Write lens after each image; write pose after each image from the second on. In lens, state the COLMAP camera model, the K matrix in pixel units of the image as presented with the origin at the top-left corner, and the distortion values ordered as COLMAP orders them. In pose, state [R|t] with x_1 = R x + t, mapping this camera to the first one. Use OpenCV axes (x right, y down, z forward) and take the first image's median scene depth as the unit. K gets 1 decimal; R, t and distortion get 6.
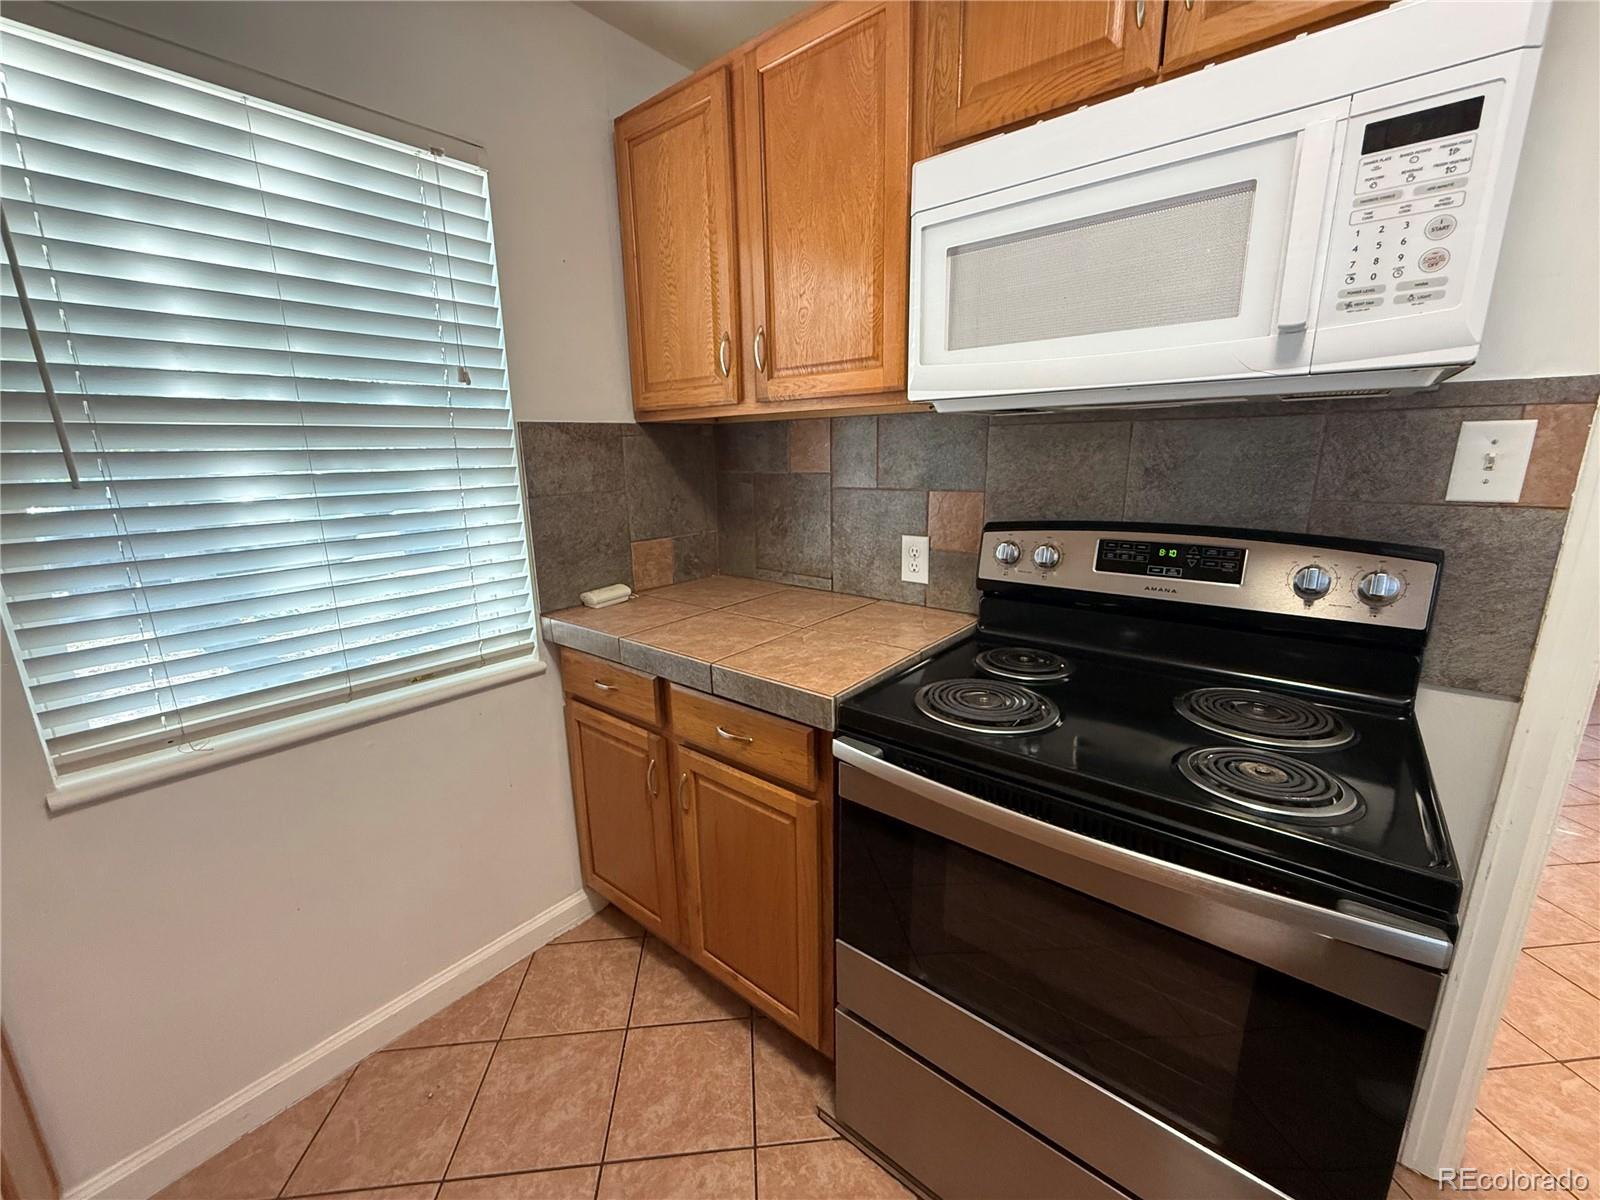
lens RADIAL K [[637.0, 0, 794.1], [0, 637.0, 598.0], [0, 0, 1]] dist [0.000895, -0.000095]
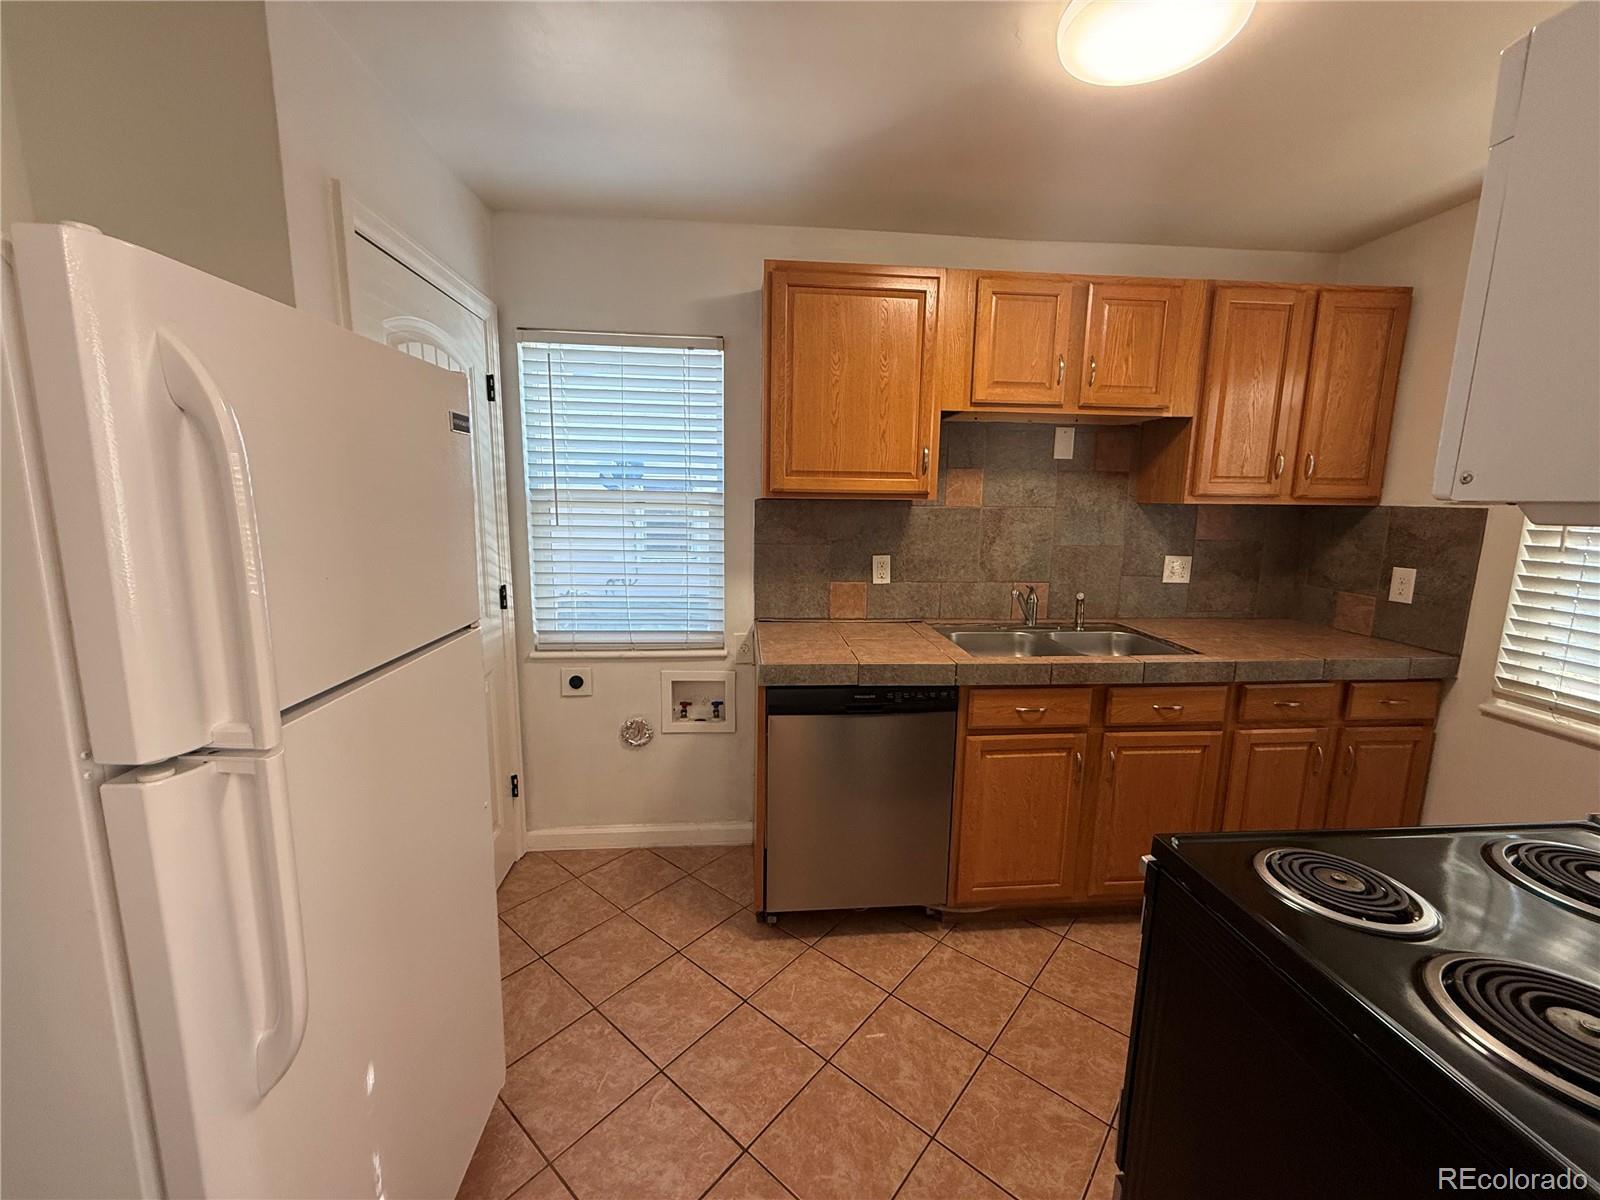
lens RADIAL K [[637.0, 0, 794.1], [0, 637.0, 598.0], [0, 0, 1]] dist [0.000895, -0.000095]
pose [[-0.716969, 0.119008, -0.686872, 1.155484], [-0.158277, 0.931797, 0.326655, -0.203782], [0.678899, 0.342918, -0.649233, 0.521406]]
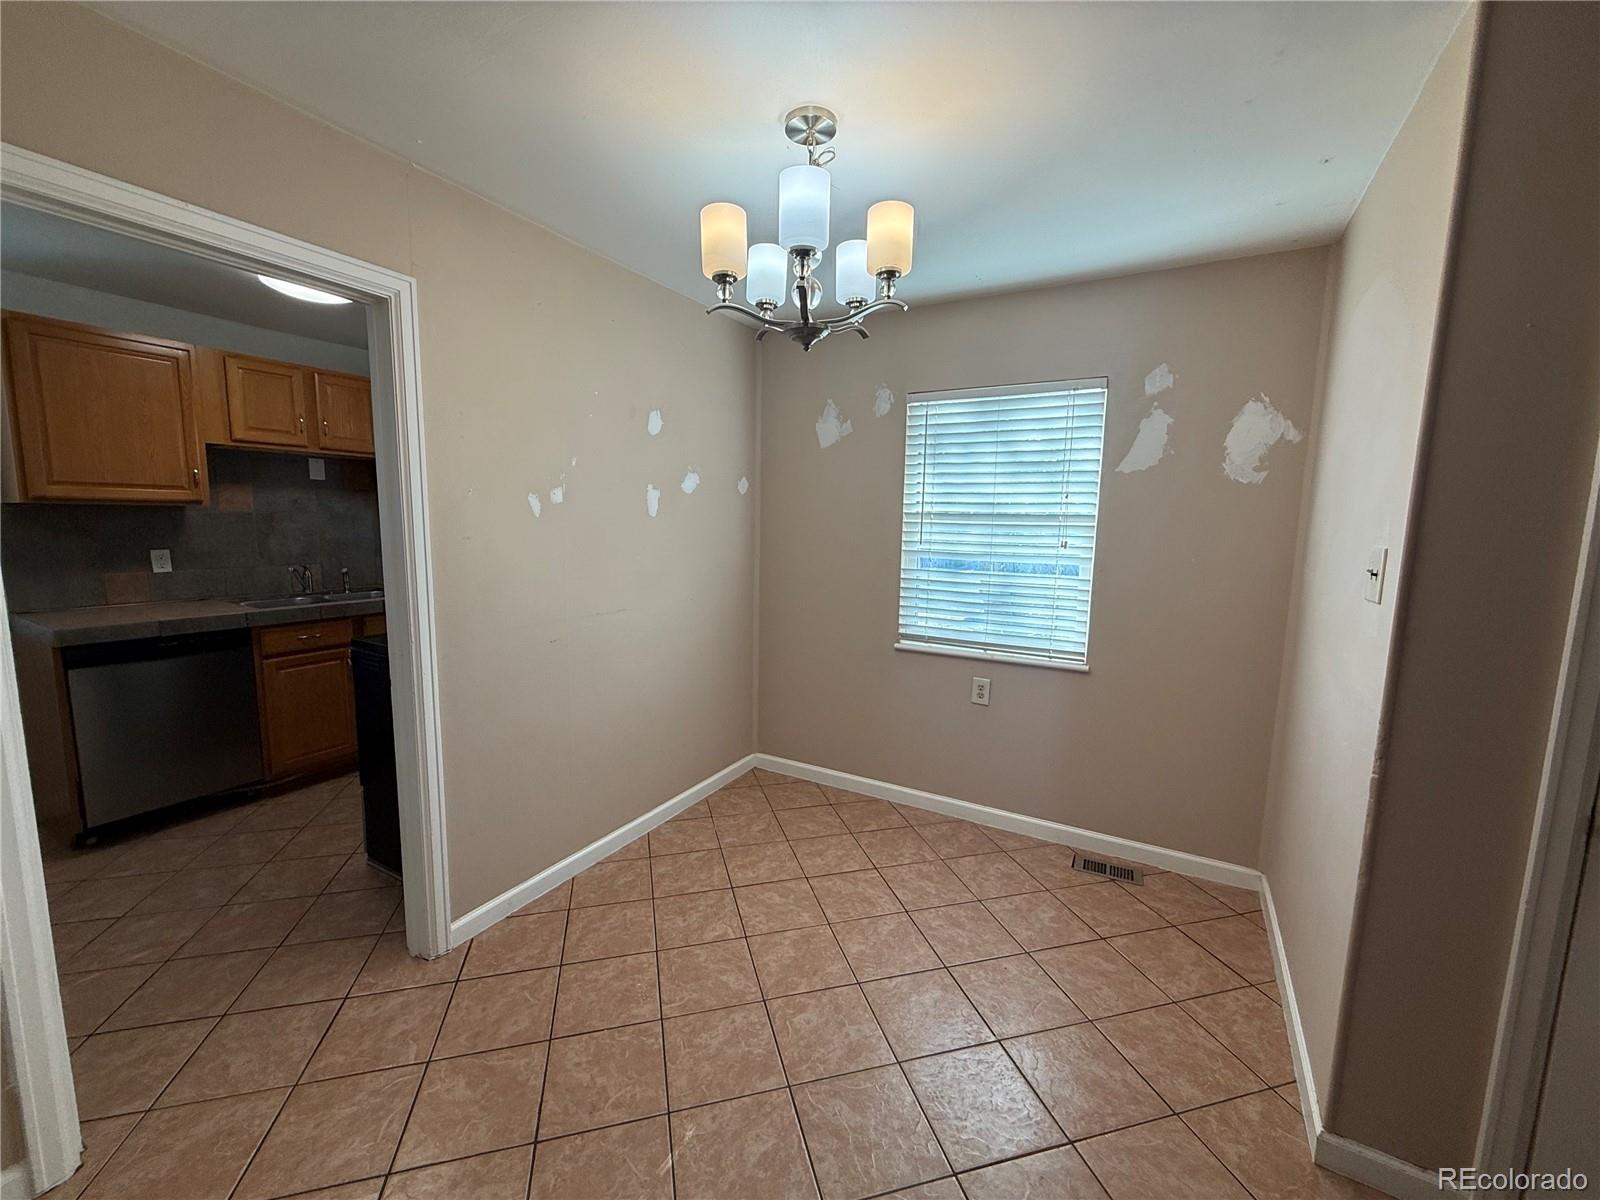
lens RADIAL K [[637.0, 0, 794.1], [0, 637.0, 598.0], [0, 0, 1]] dist [0.000895, -0.000095]
pose [[0.165808, 0.142771, -0.975768, 2.294441], [-0.243386, 0.964781, 0.099806, -0.370687], [0.955652, 0.220940, 0.194717, 1.206630]]
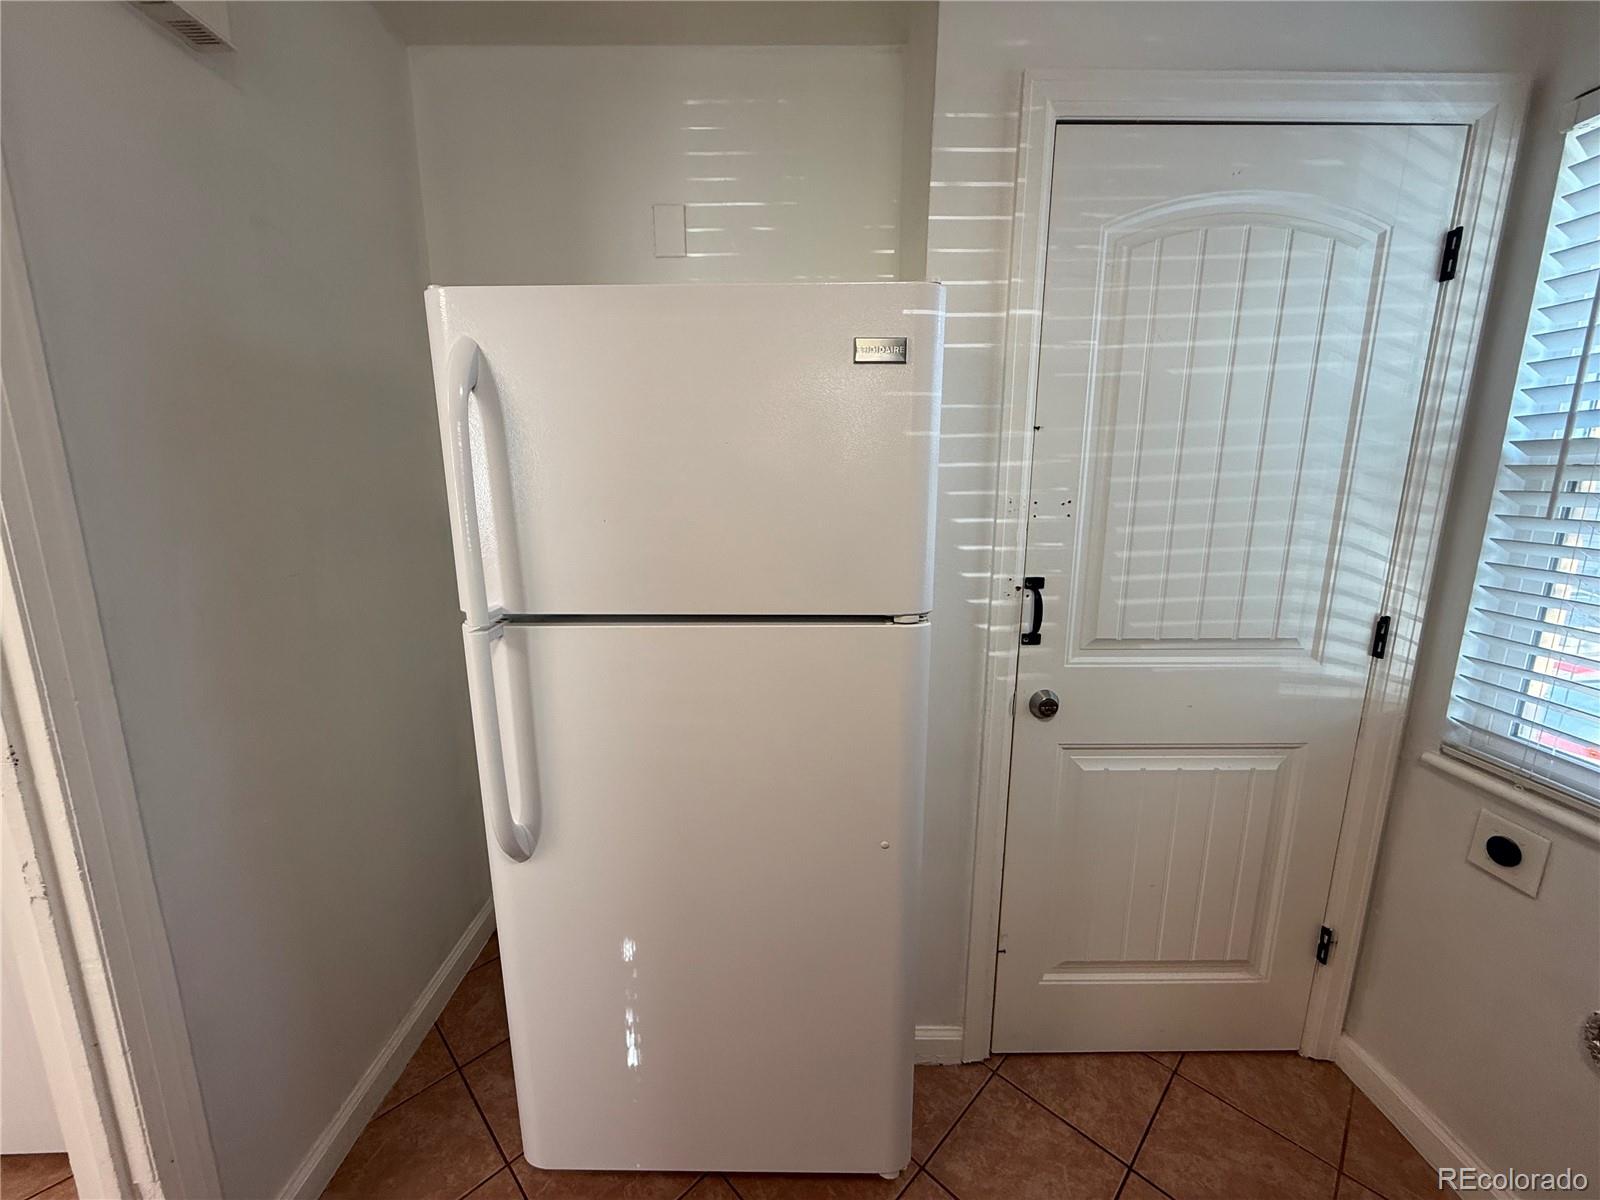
lens RADIAL K [[637.0, 0, 794.1], [0, 637.0, 598.0], [0, 0, 1]] dist [0.000895, -0.000095]
pose [[-0.638361, -0.134640, 0.757870, 0.425445], [0.181737, 0.930384, 0.318366, -0.062858], [-0.747975, 0.340965, -0.569452, 0.114963]]
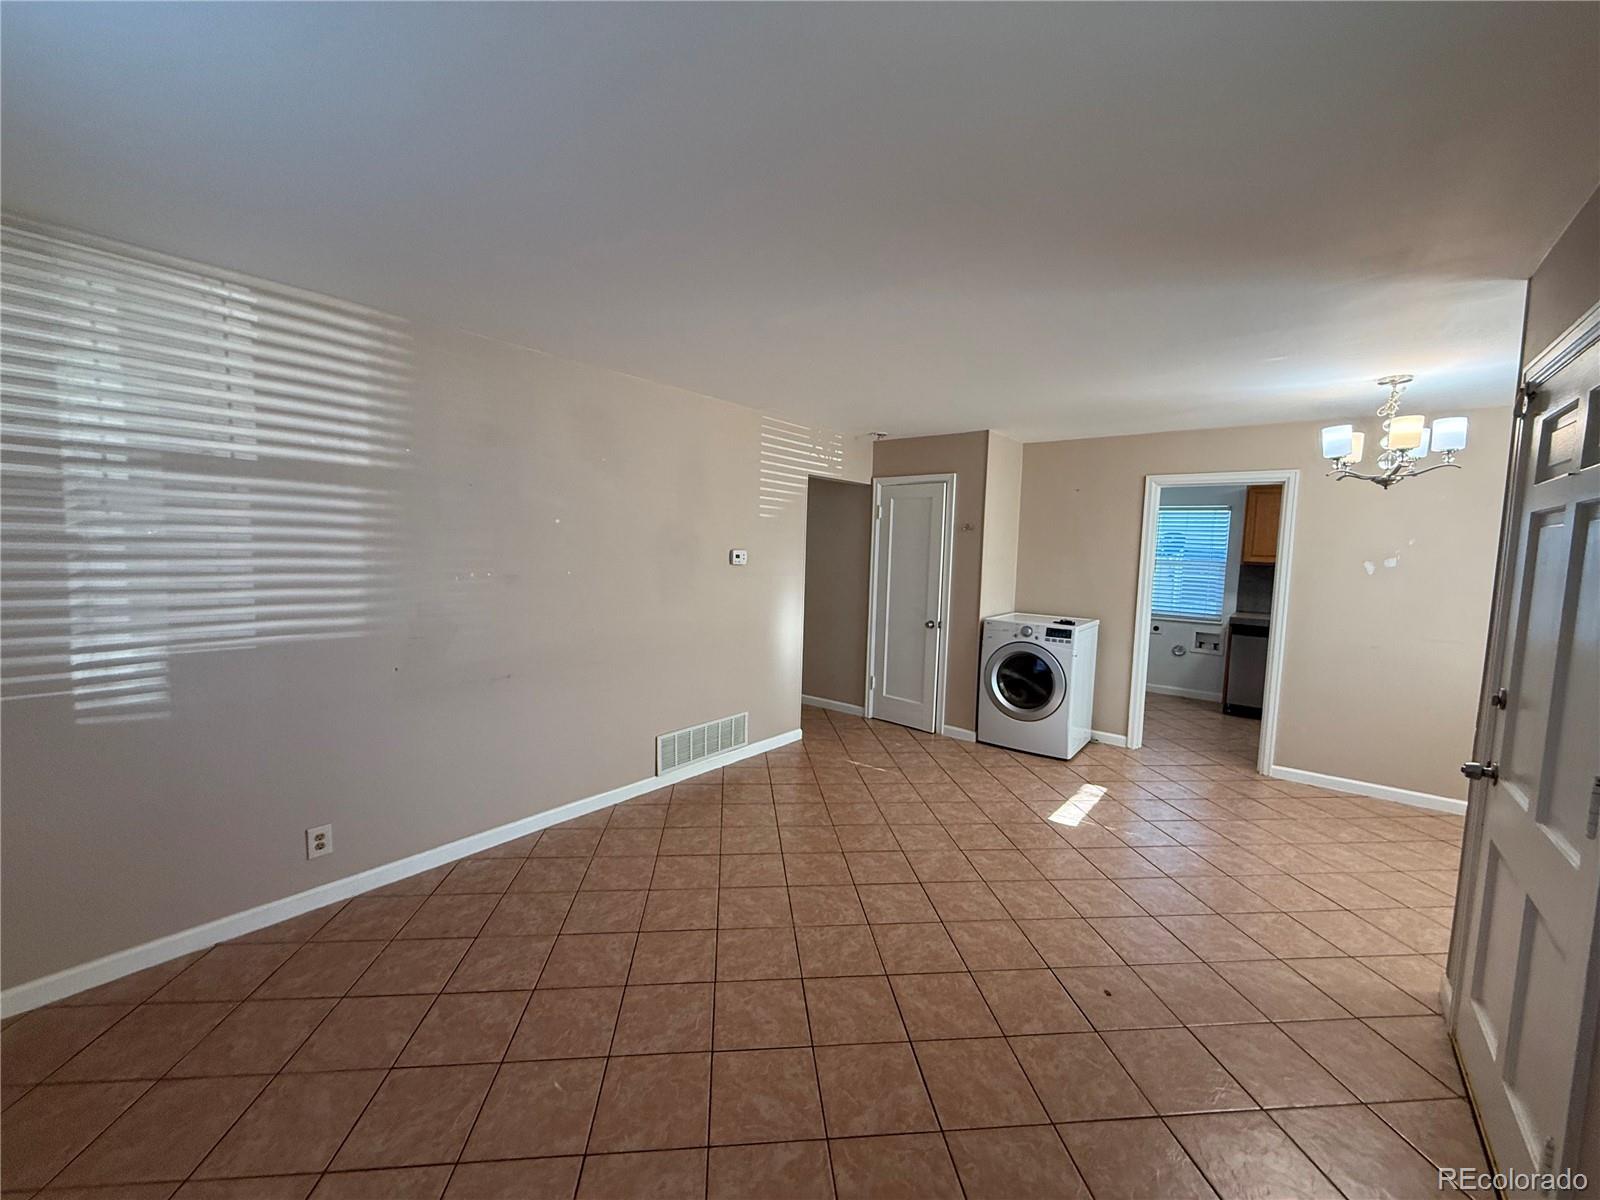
lens RADIAL K [[637.0, 0, 794.1], [0, 637.0, 598.0], [0, 0, 1]] dist [0.000895, -0.000095]
pose [[-0.999937, -0.009316, -0.006204, 3.161879], [-0.010767, 0.952007, 0.305886, -0.979411], [0.003056, 0.305933, -0.952048, 3.539111]]
